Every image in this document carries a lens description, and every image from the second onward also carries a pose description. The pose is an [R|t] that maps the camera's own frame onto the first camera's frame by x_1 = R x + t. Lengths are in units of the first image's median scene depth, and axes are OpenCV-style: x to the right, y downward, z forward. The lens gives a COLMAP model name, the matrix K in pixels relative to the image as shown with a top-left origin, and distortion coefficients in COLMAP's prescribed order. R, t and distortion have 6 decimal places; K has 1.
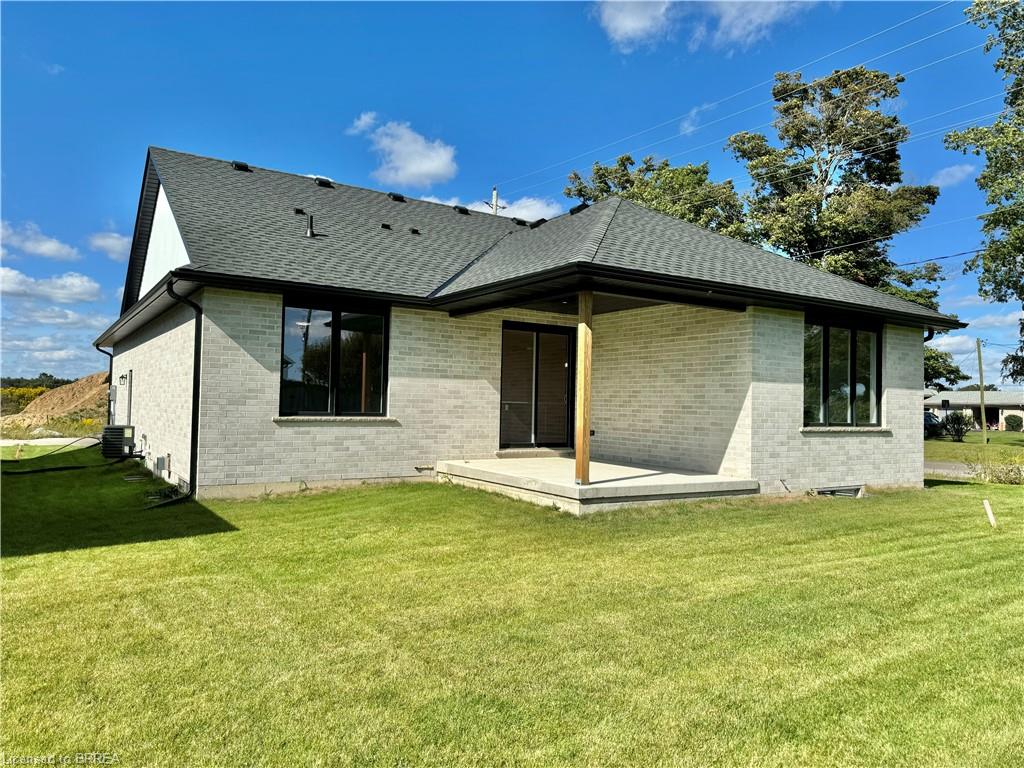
lens RADIAL K [[714.2, 0, 512.0], [0, 714.2, 384.0], [0, 0, 1]] dist [0.135648, -0.199462]
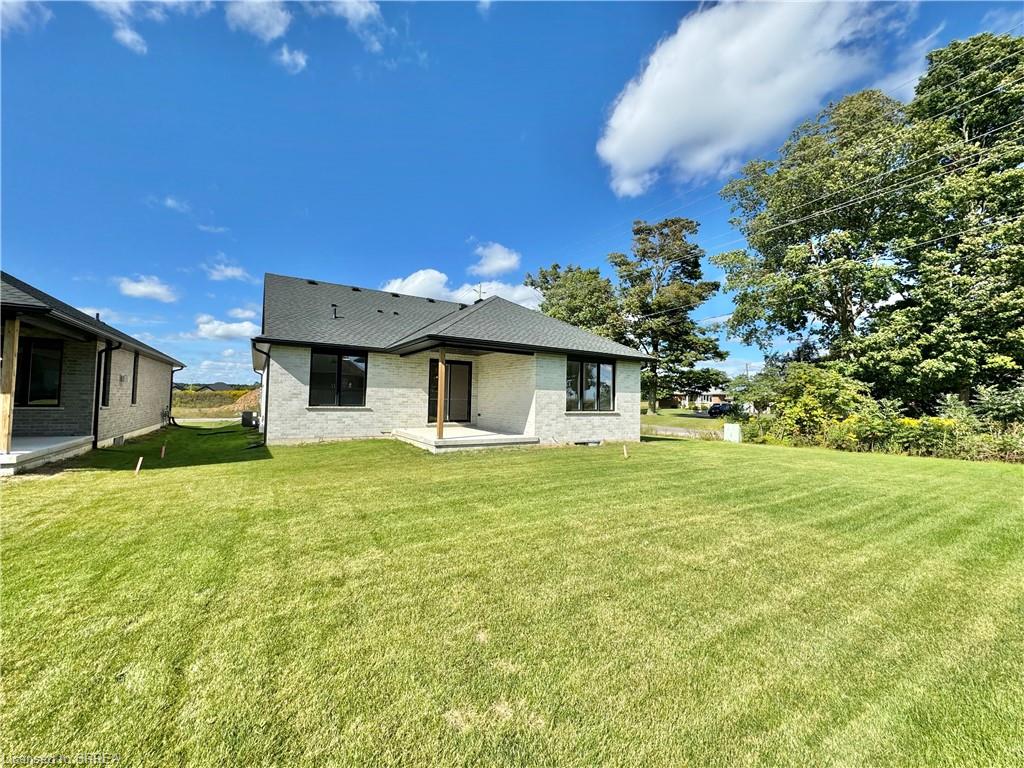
lens RADIAL K [[409.9, 0, 512.0], [0, 409.9, 384.0], [0, 0, 1]] dist [0.000260, -0.000012]
pose [[0.999879, -0.000954, -0.015505, 0.222119], [0.000825, 0.999964, -0.008386, -0.007560], [0.015513, 0.008372, 0.999845, -0.135845]]
